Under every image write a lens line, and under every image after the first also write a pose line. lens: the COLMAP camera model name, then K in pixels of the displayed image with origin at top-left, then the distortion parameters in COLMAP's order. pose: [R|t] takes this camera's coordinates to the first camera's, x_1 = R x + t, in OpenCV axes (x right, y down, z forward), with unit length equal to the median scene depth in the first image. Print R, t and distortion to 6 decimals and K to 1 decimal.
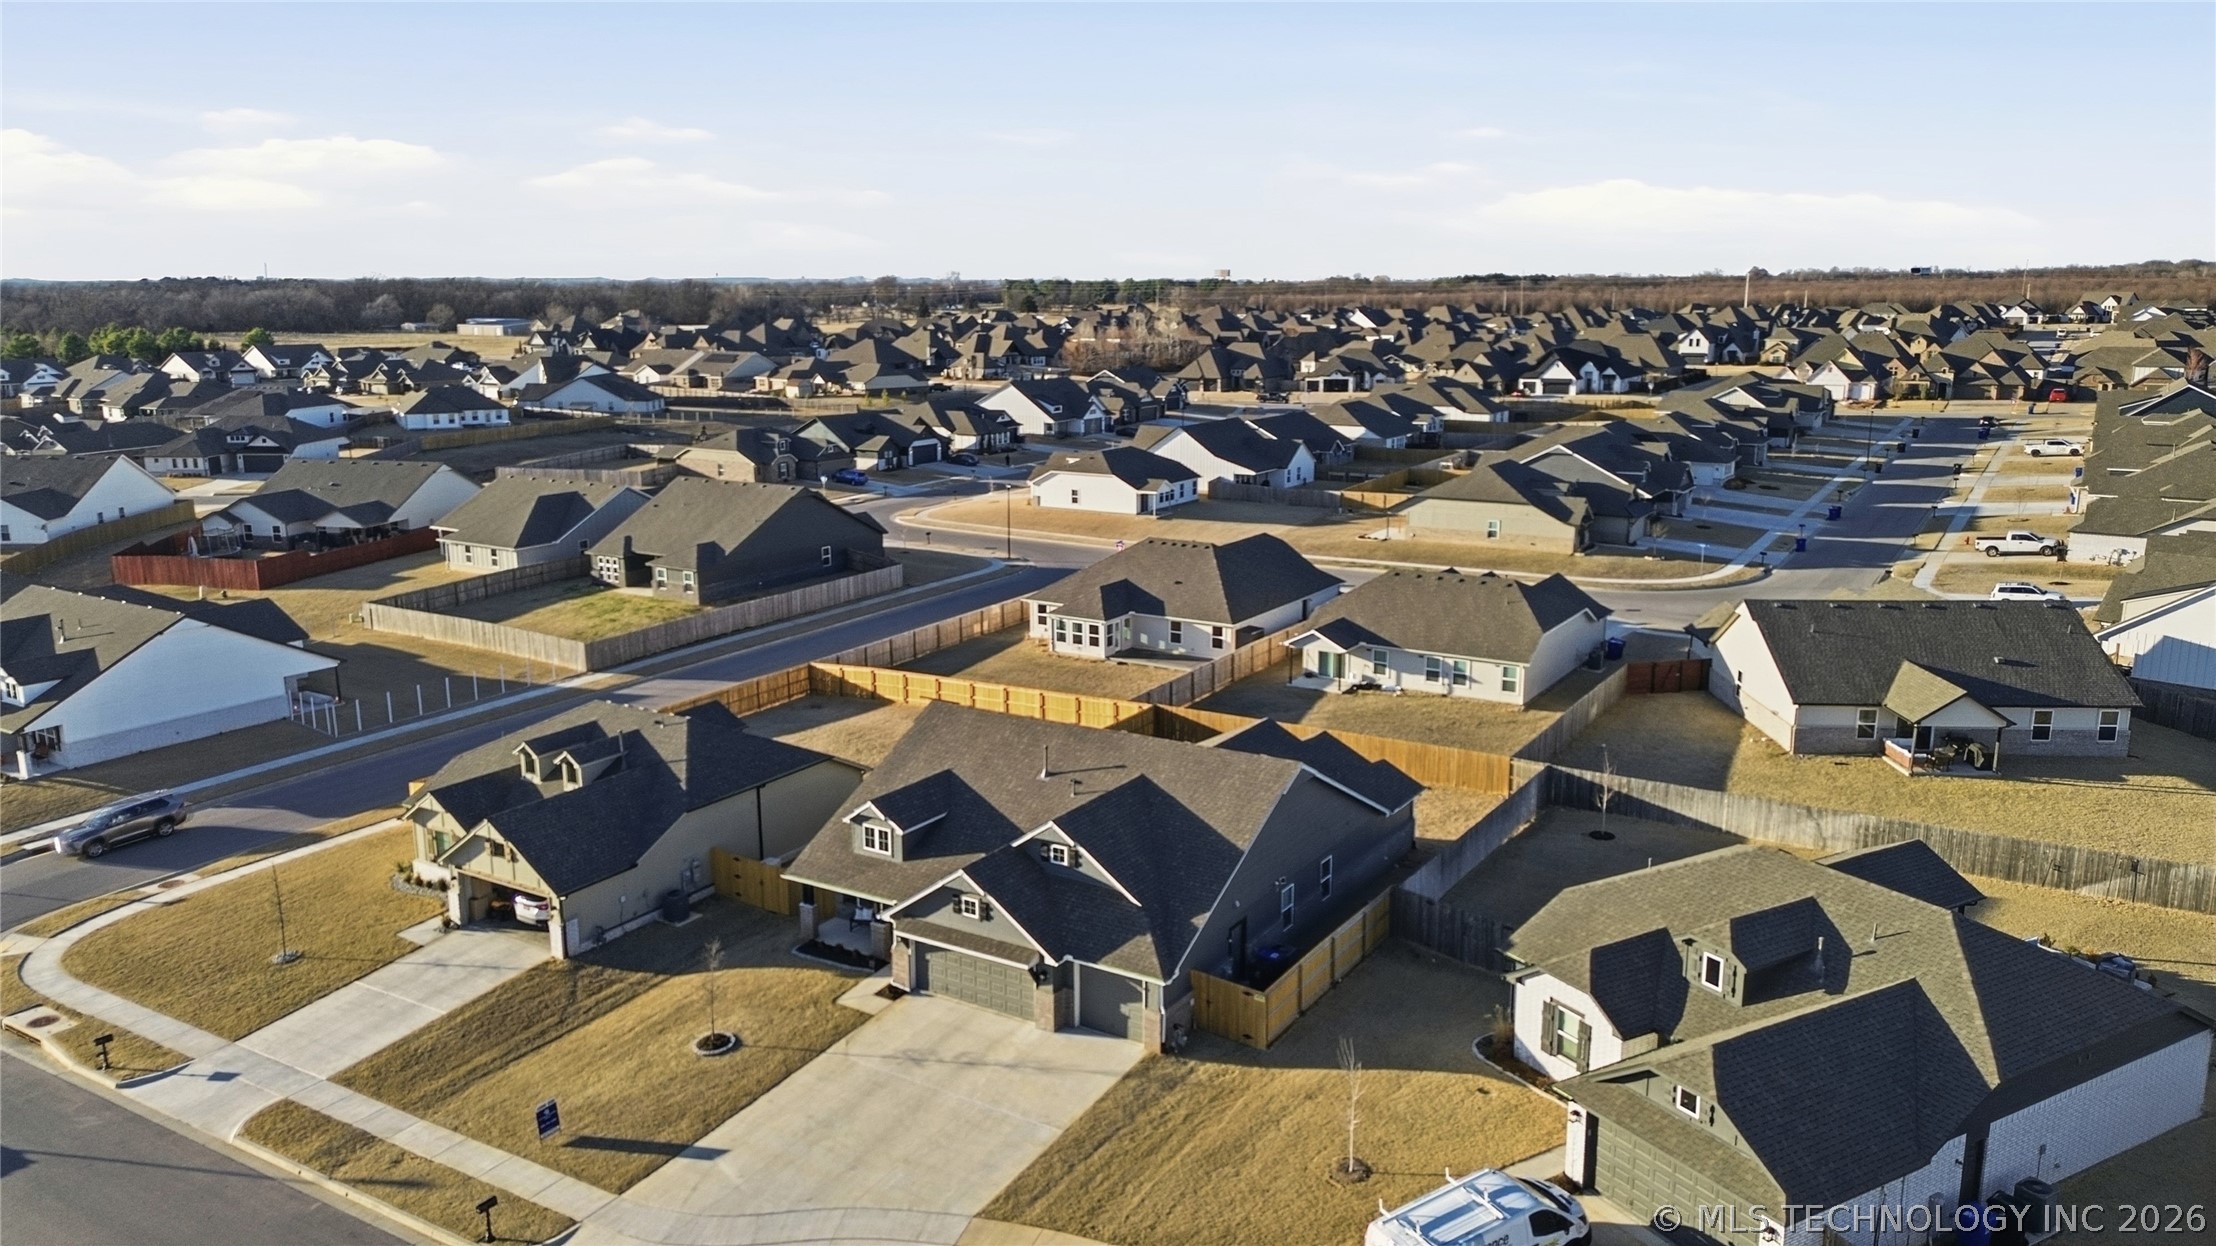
lens RADIAL K [[1556.0, 0, 1108.0], [0, 1556.0, 623.0], [0, 0, 1]] dist [0.101309, -0.101257]
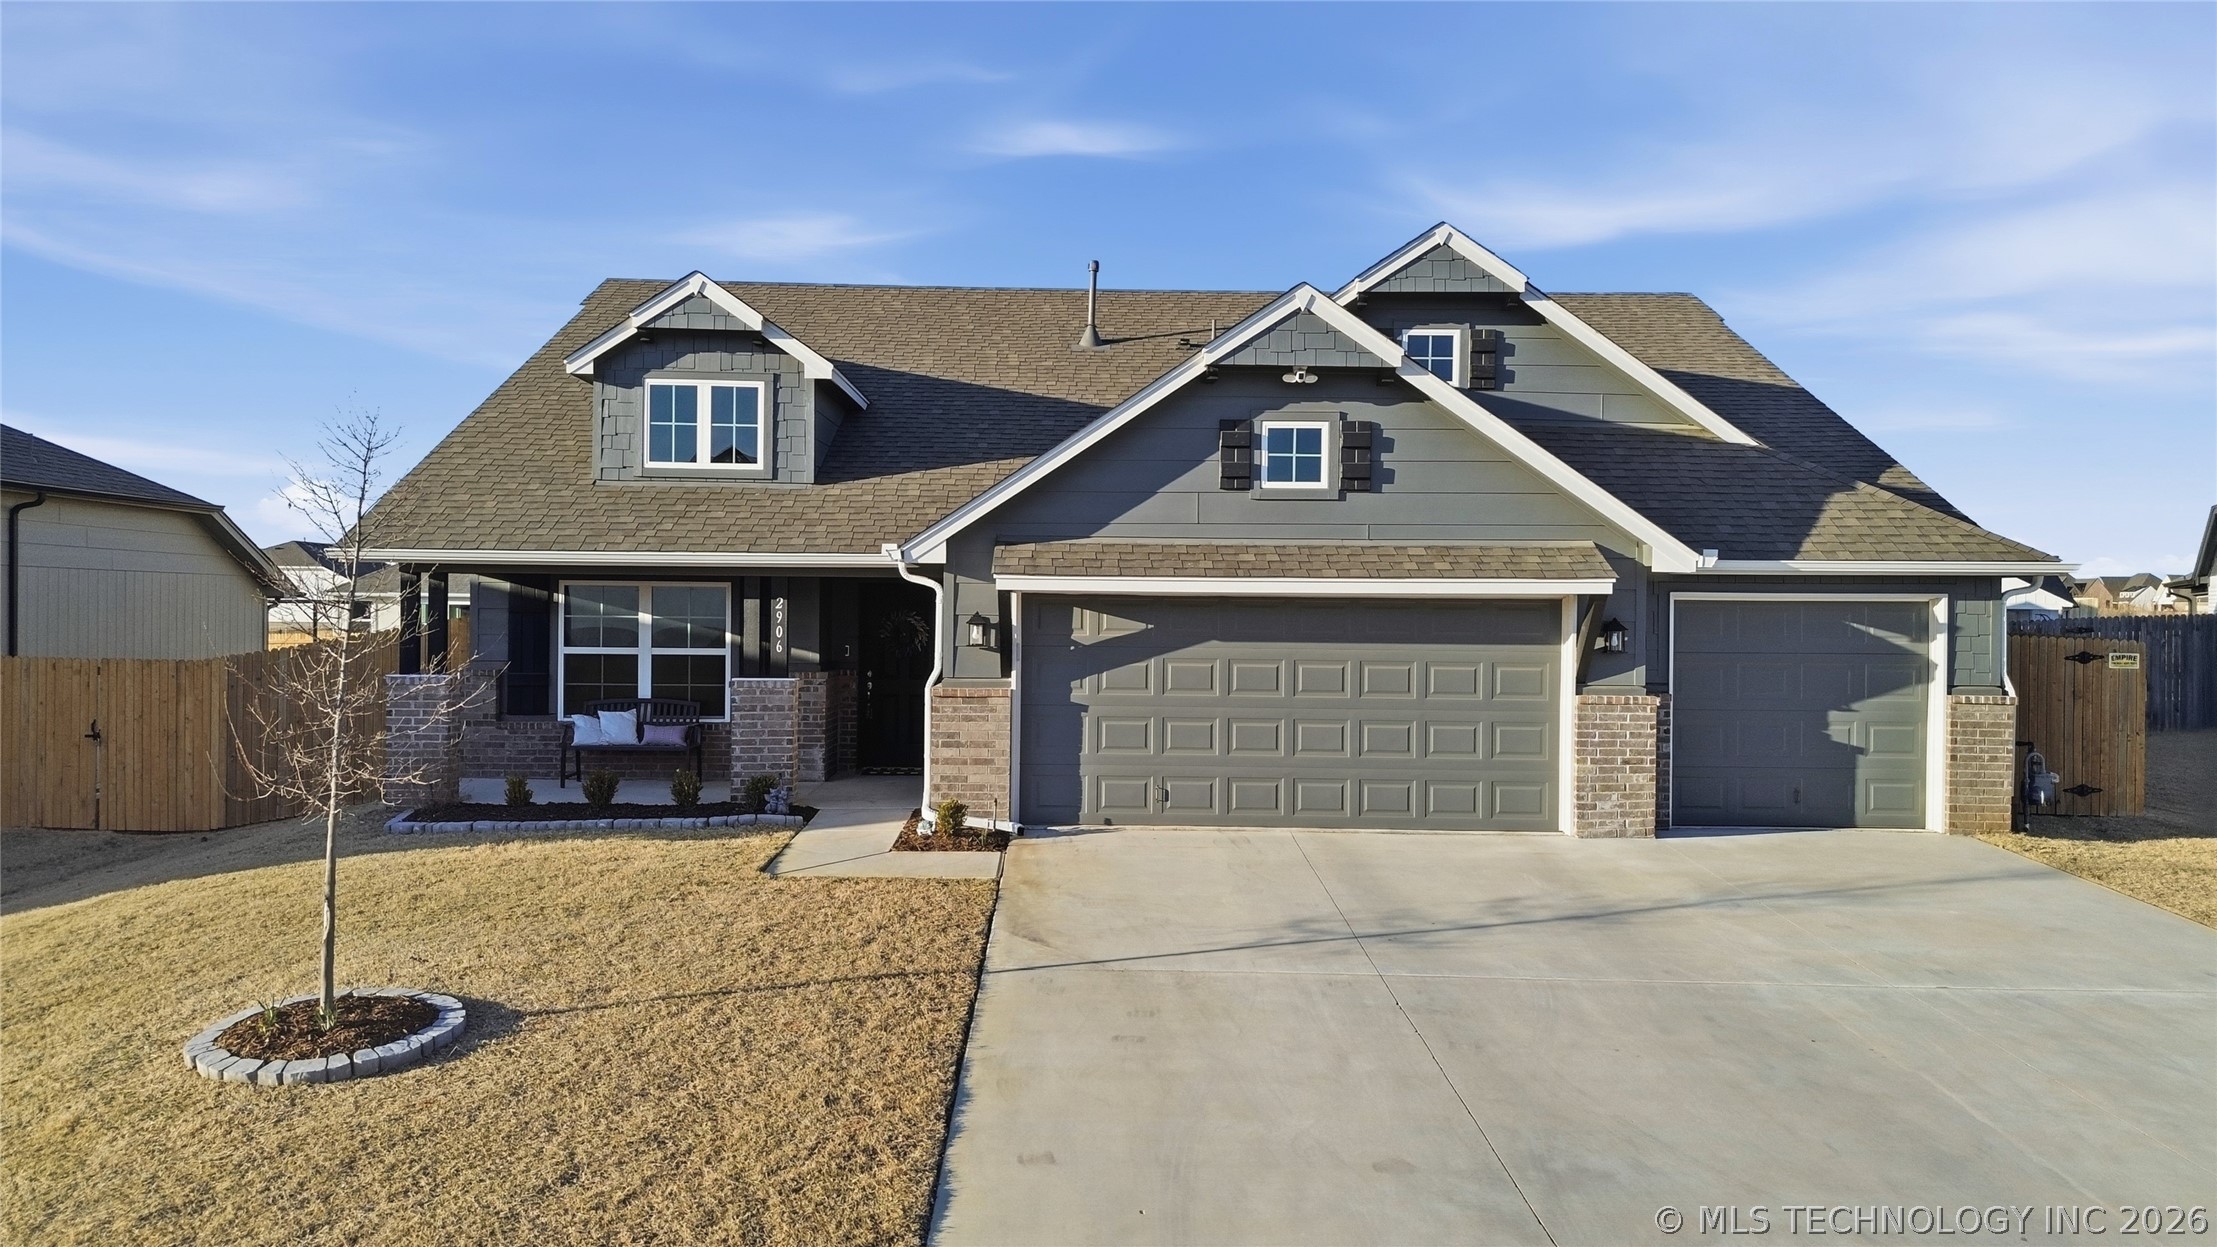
lens RADIAL K [[1564.4, 0, 1115.2], [0, 1564.4, 630.8], [0, 0, 1]] dist [0.093987, -0.101511]
pose [[0.833707, 0.011494, 0.552088, -0.170125], [0.099790, 0.980187, -0.171100, 0.161958], [-0.543116, 0.197740, 0.816042, 0.495946]]
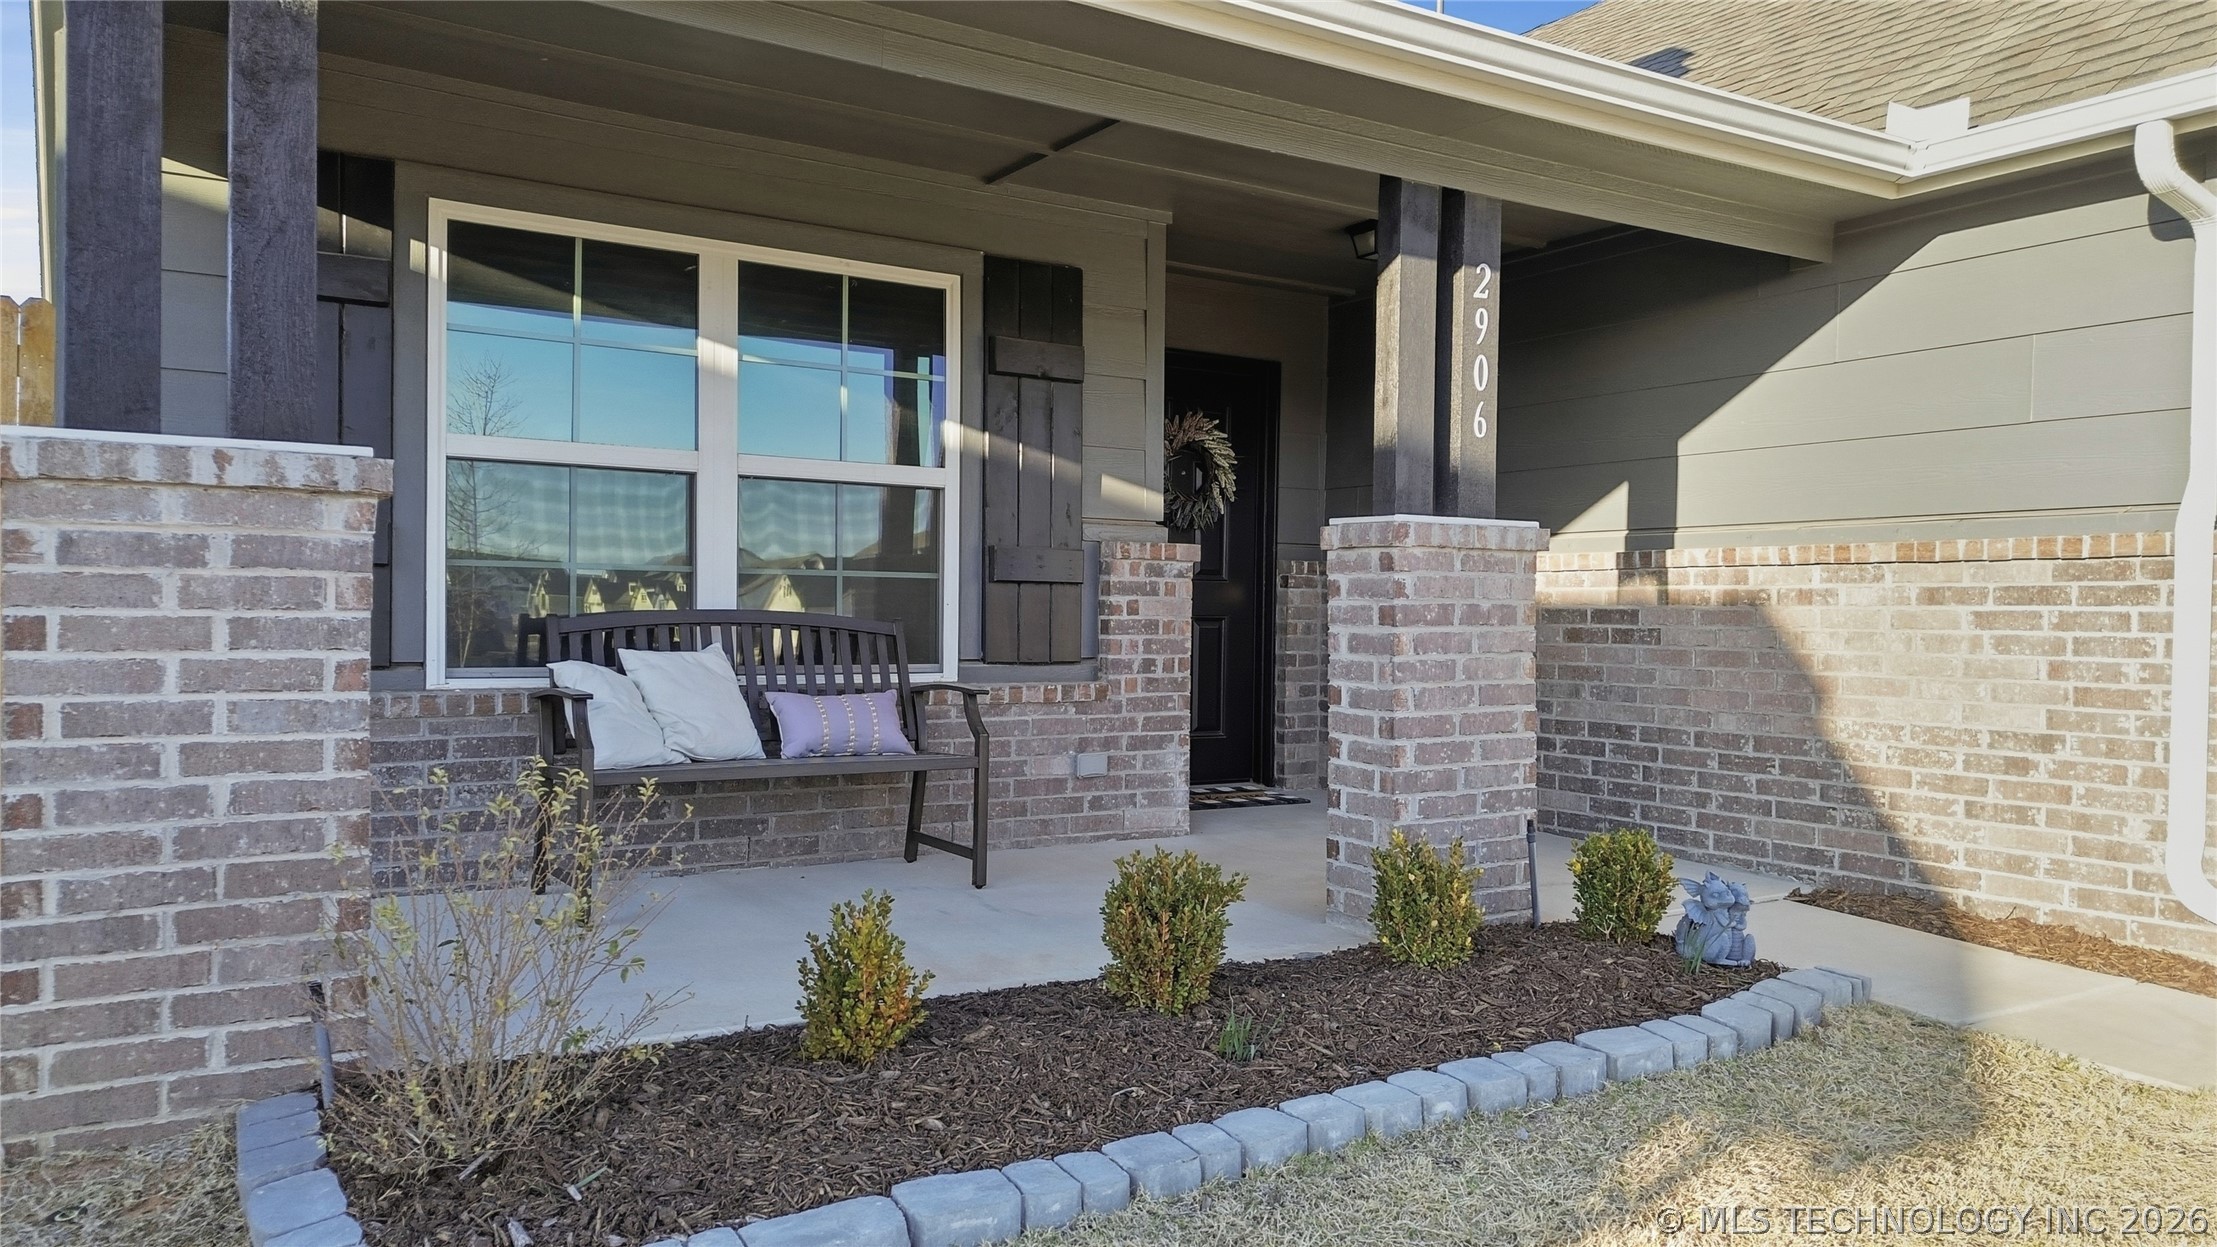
lens RADIAL K [[1564.4, 0, 1115.2], [0, 1564.4, 630.8], [0, 0, 1]] dist [0.093987, -0.101511]
pose [[0.424155, 0.004652, 0.905578, -0.159154], [0.175786, 0.980543, -0.087372, 0.137454], [-0.888365, 0.196247, 0.415085, 0.665502]]
